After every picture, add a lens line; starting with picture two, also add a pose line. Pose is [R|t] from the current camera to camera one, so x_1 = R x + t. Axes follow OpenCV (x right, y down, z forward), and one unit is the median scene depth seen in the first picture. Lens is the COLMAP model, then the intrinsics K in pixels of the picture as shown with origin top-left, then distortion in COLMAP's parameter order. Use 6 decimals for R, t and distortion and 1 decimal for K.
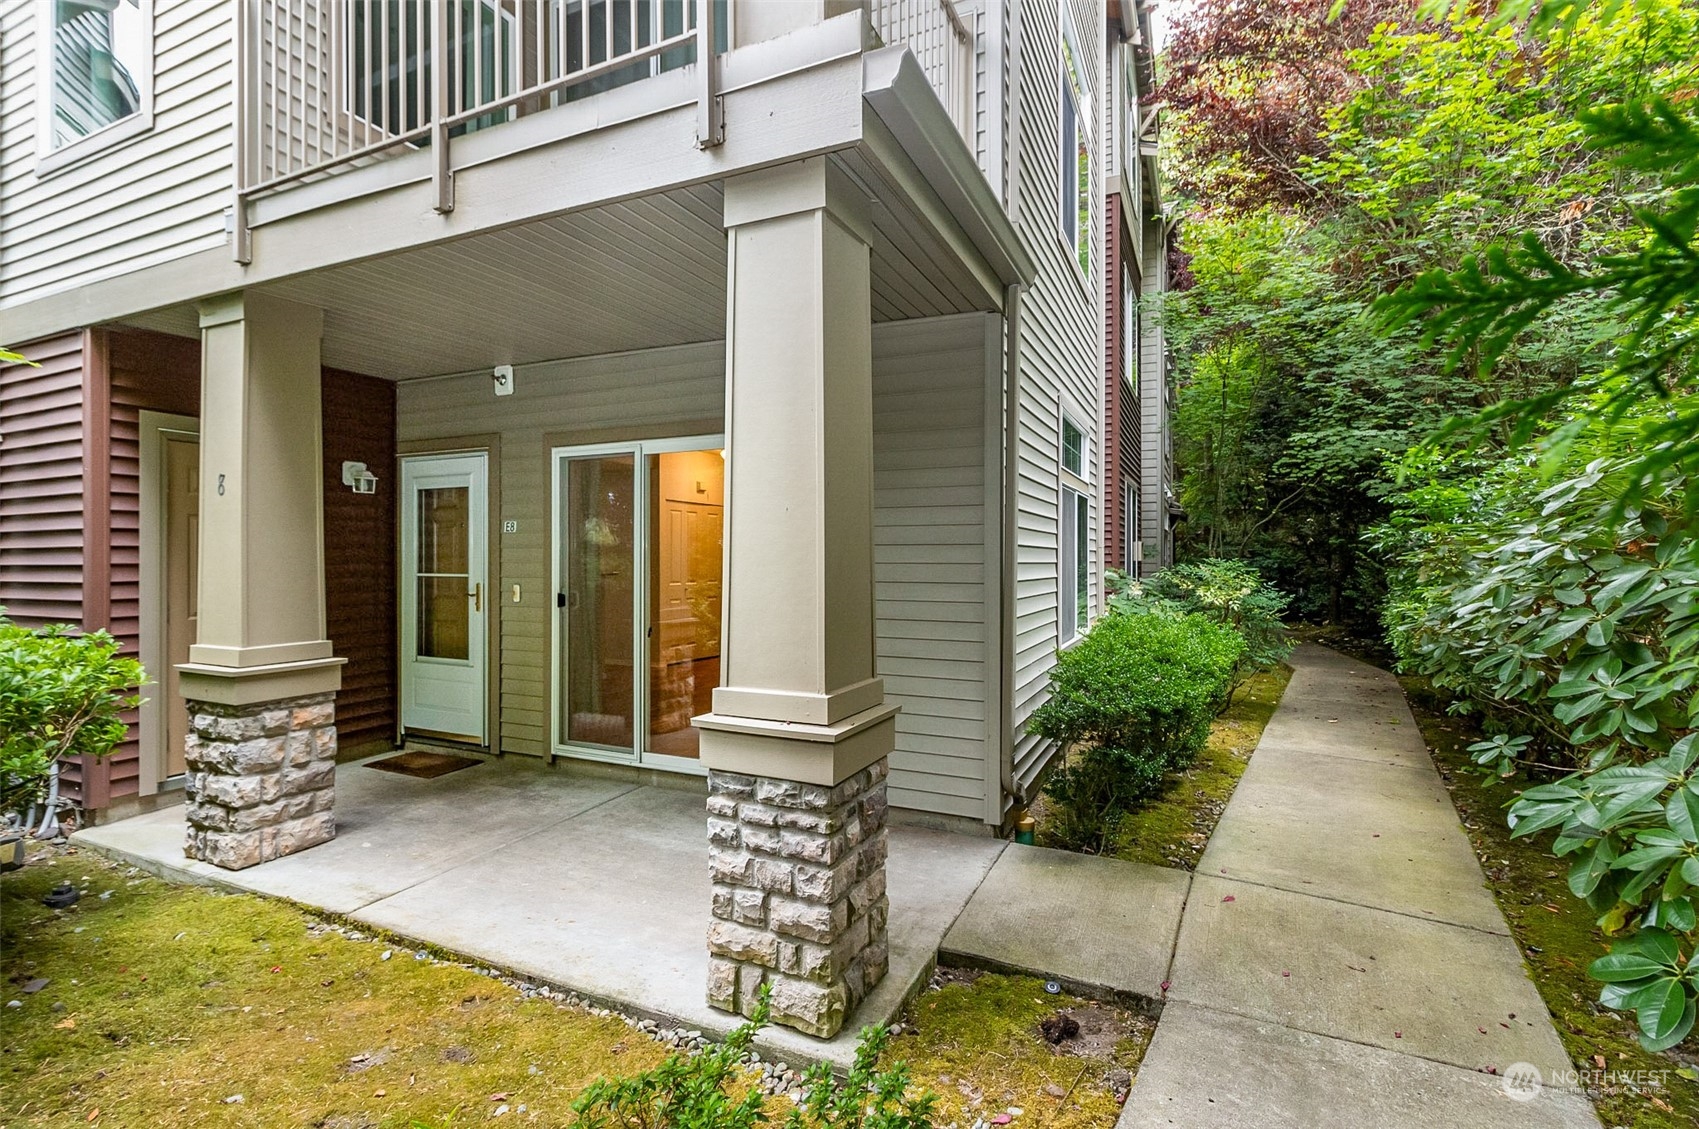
lens RADIAL K [[697.3, 0, 940.4], [0, 697.3, 554.1], [0, 0, 1]] dist [0.002494, 0.000494]
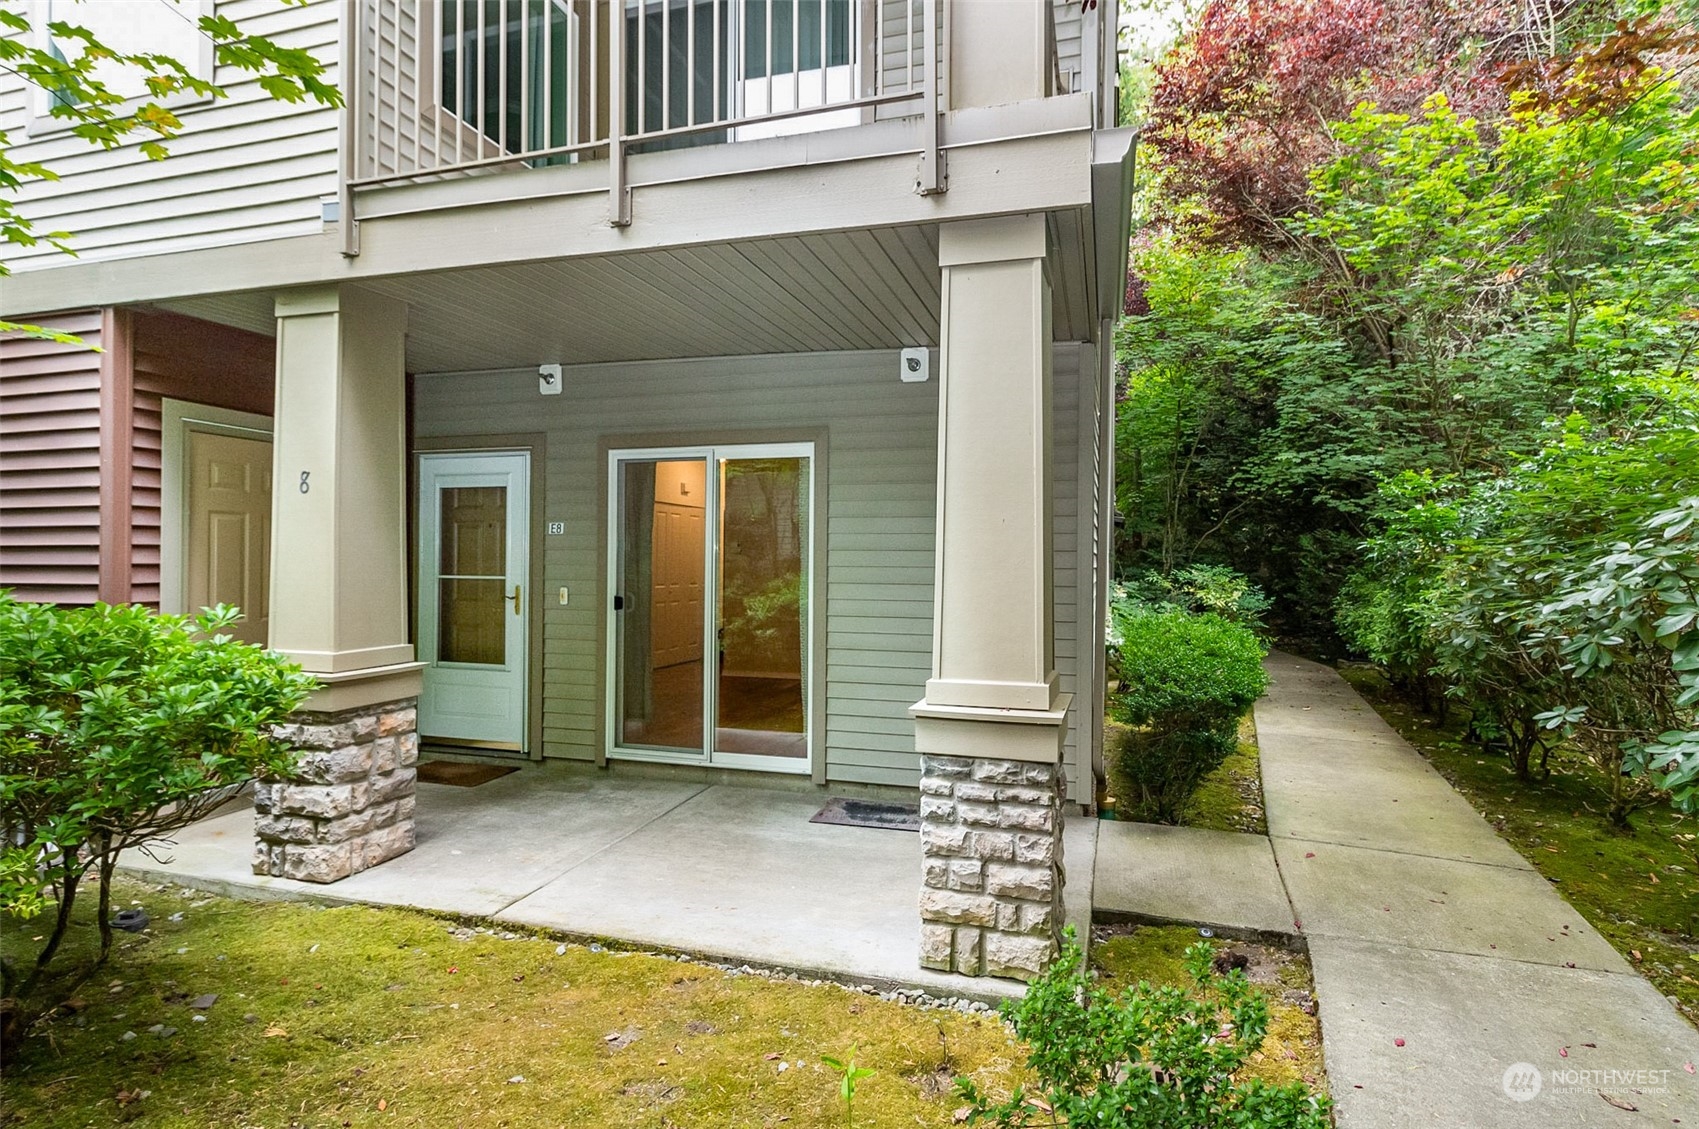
lens RADIAL K [[697.3, 0, 940.4], [0, 697.3, 554.1], [0, 0, 1]] dist [0.002494, 0.000494]
pose [[0.990785, 0.007780, 0.135223, -0.302642], [-0.007177, 0.999962, -0.004947, -0.002370], [-0.135256, 0.003931, 0.990803, -0.068055]]
